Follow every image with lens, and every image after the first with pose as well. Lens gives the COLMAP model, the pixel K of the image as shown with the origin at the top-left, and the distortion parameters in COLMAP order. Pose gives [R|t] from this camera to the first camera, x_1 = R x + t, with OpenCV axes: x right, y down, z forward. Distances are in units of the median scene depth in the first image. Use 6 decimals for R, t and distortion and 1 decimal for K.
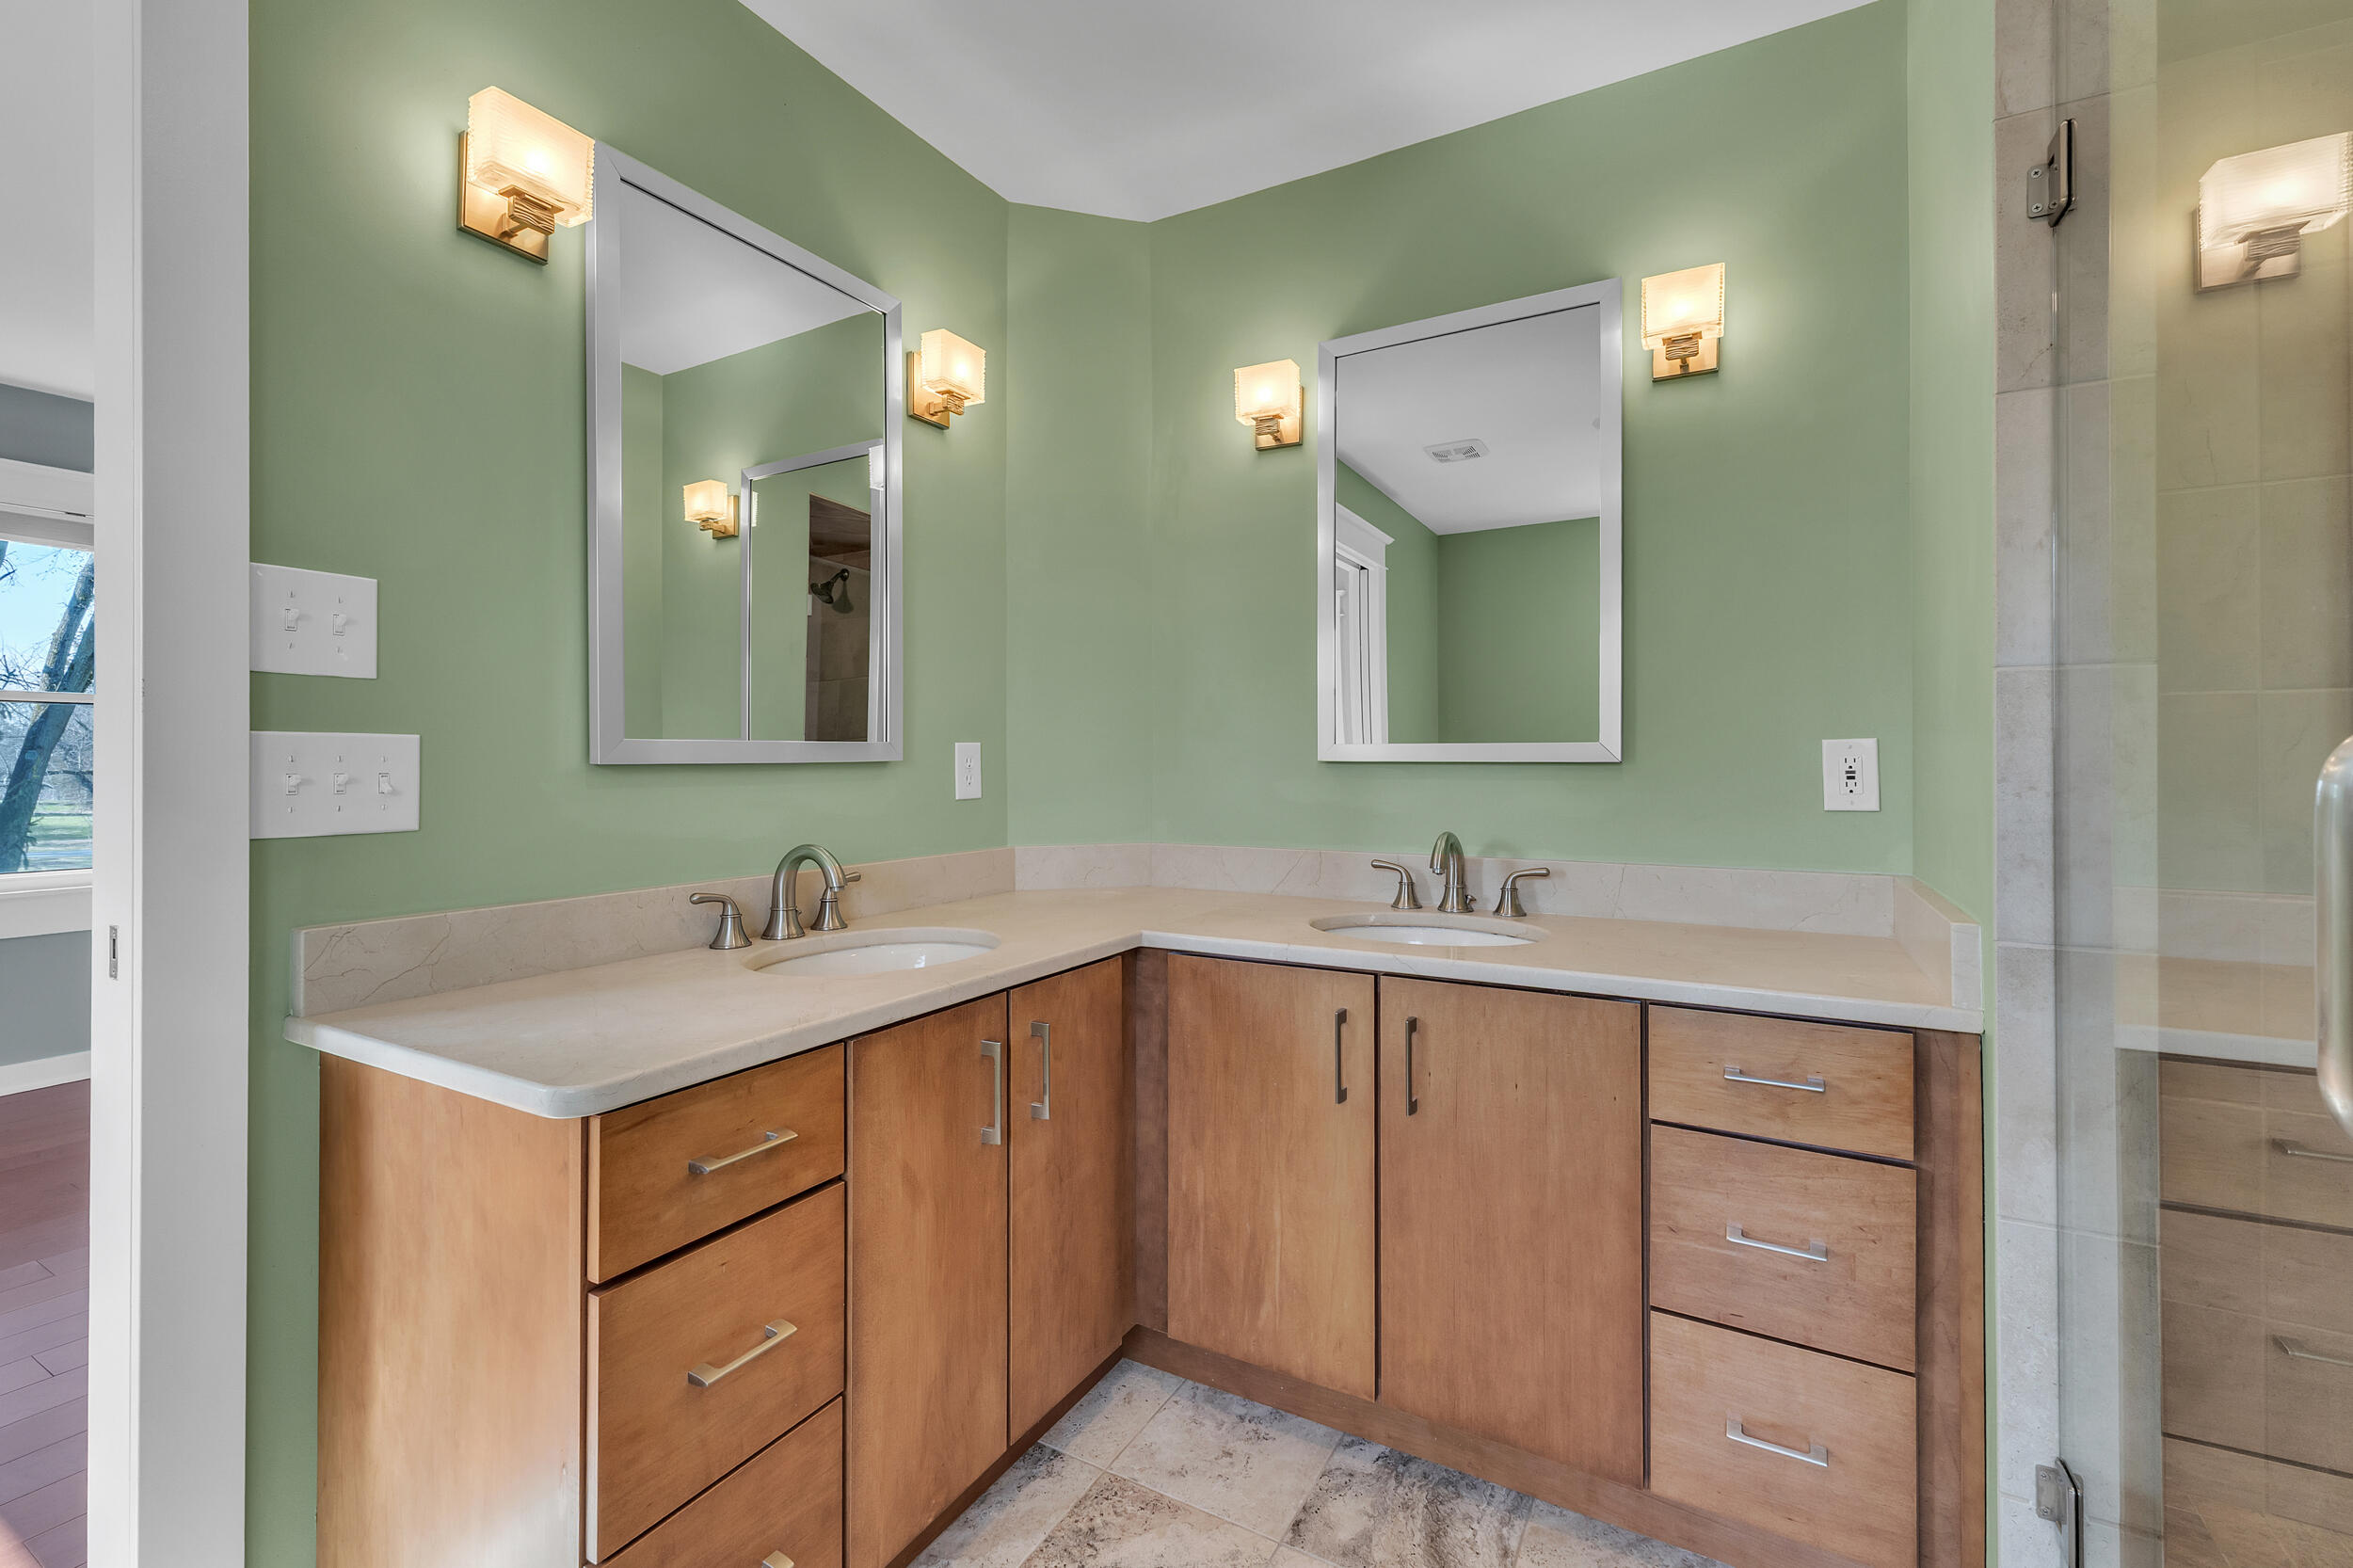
lens RADIAL K [[1010.4, 0, 1179.2], [0, 1010.4, 770.1], [0, 0, 1]] dist [-0.012261, 0.000035]
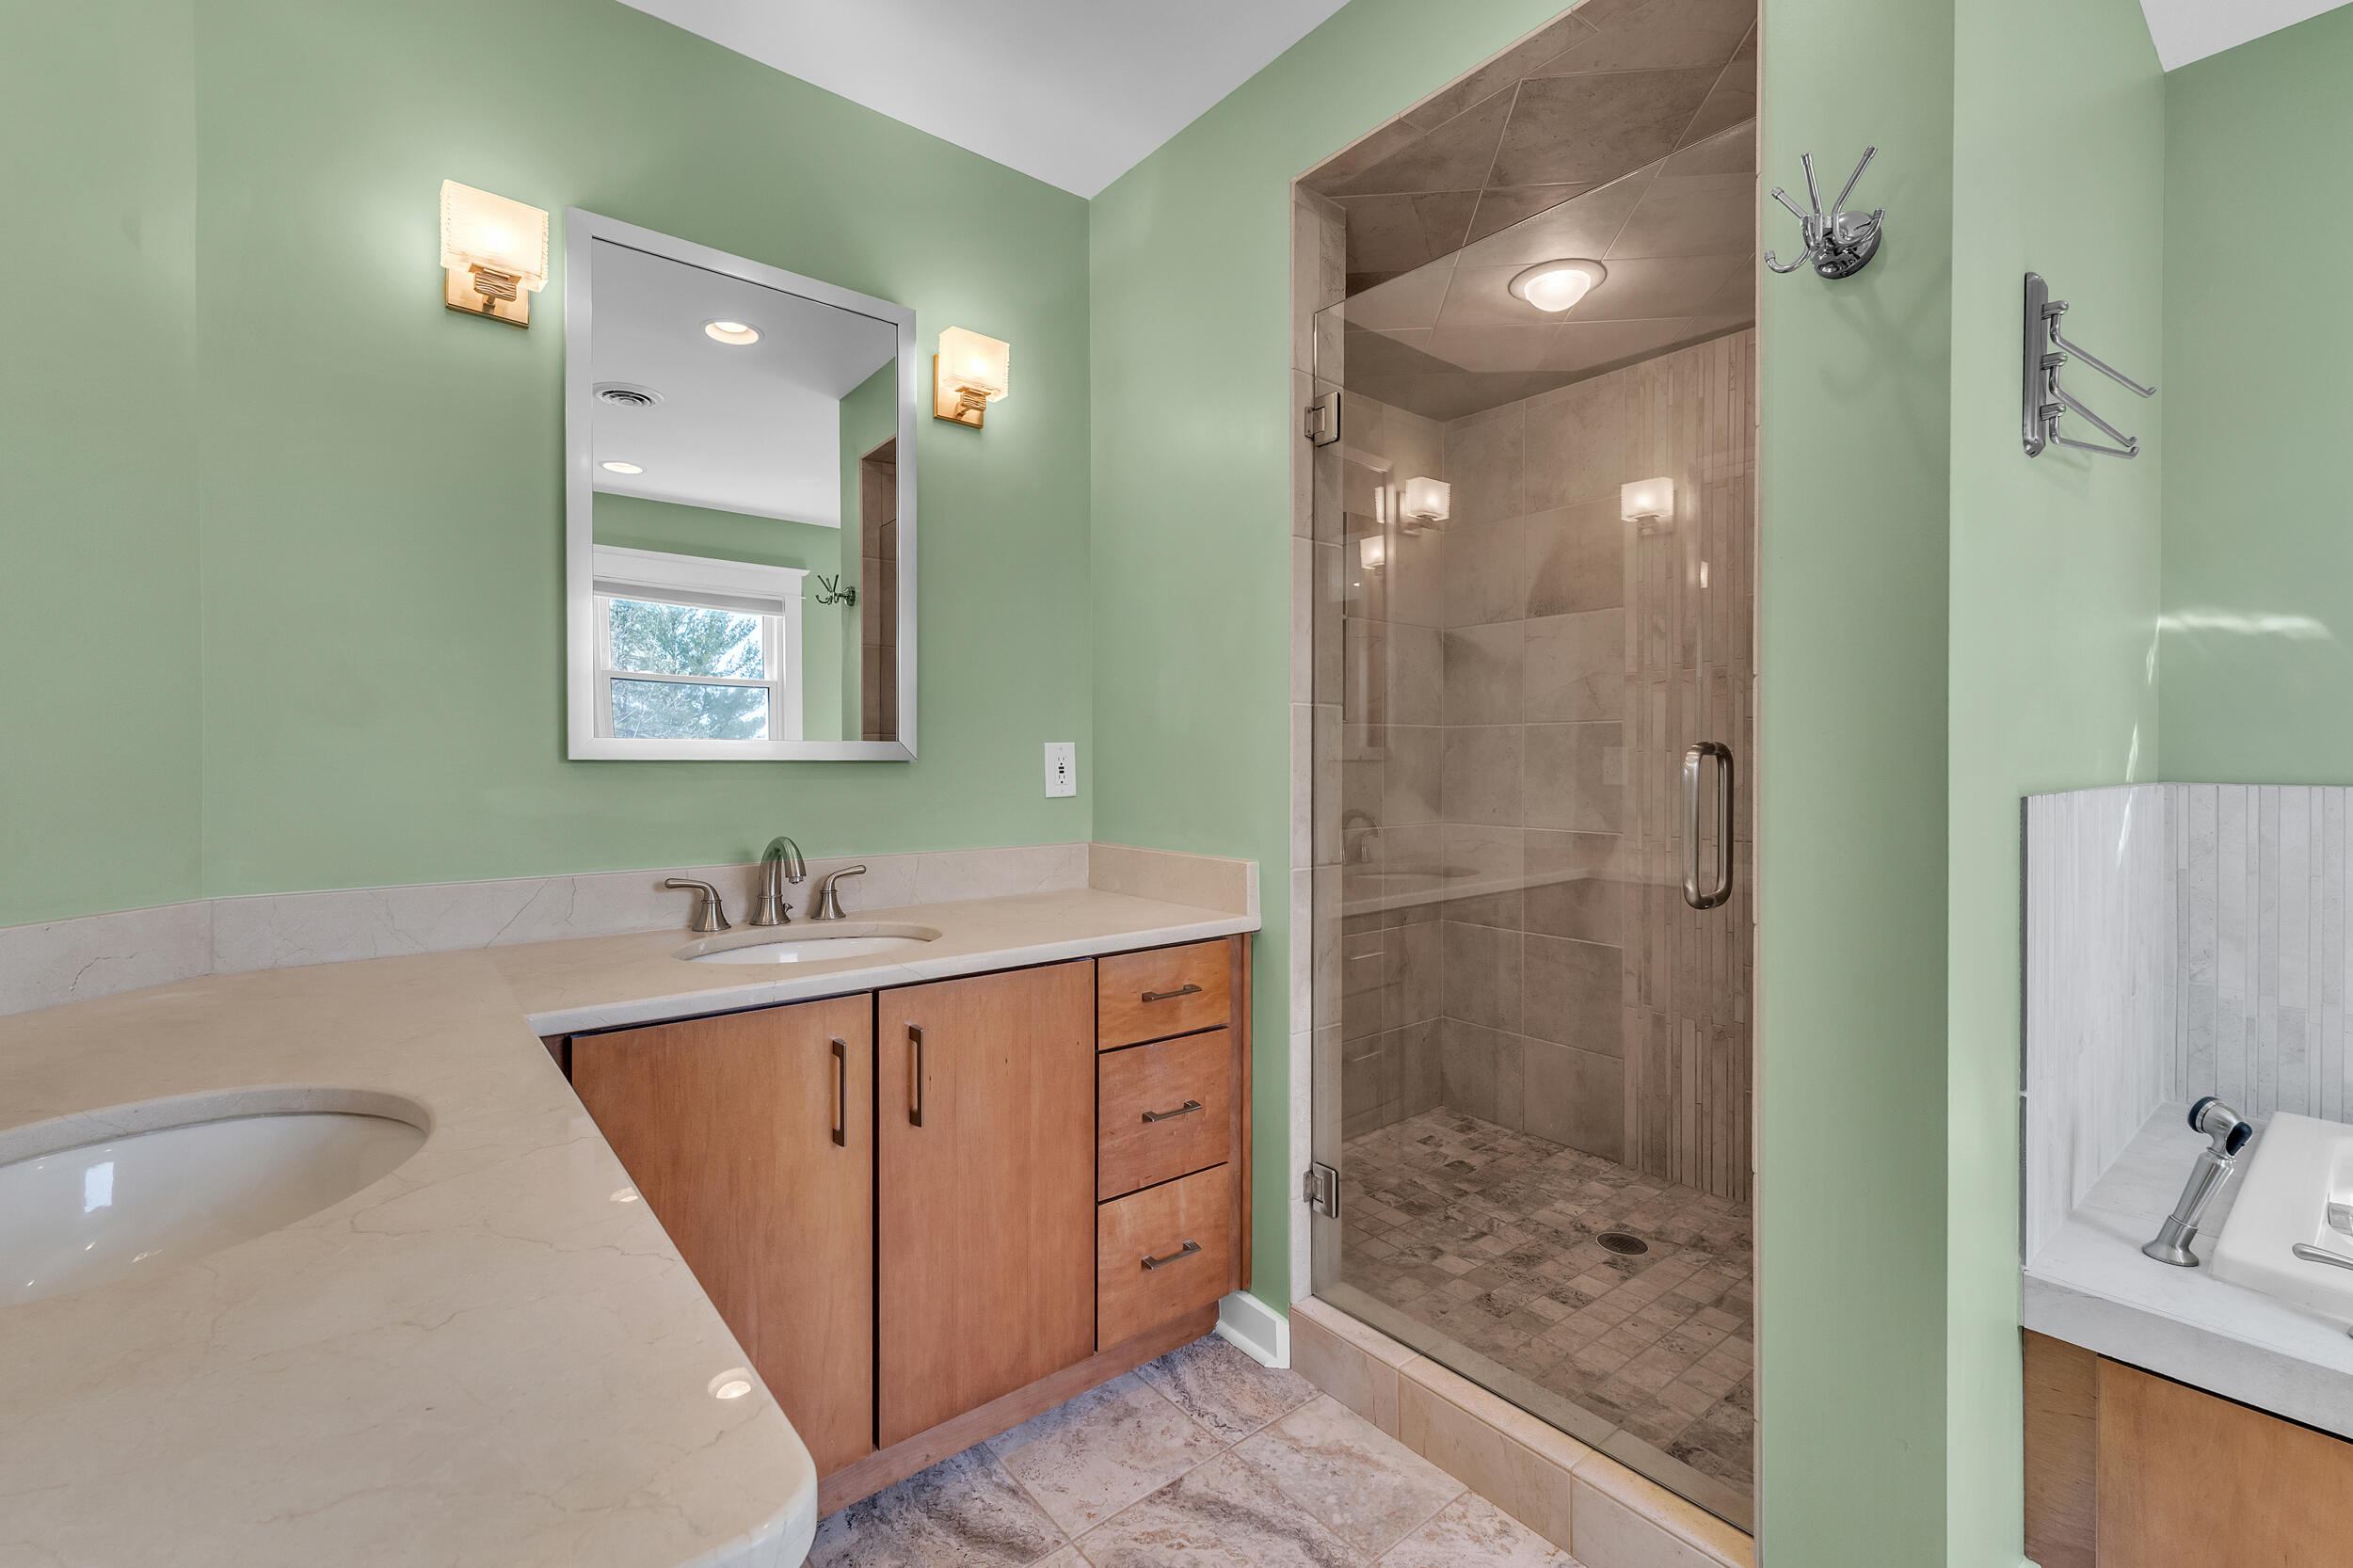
lens RADIAL K [[1015.9, 0, 1218.1], [0, 1015.9, 785.0], [0, 0, 1]] dist [0.010966, 0.000116]
pose [[0.335570, -0.025711, 0.941664, -0.569022], [0.003982, 0.999657, 0.025875, -0.009621], [-0.942007, -0.004934, 0.335558, 0.387947]]
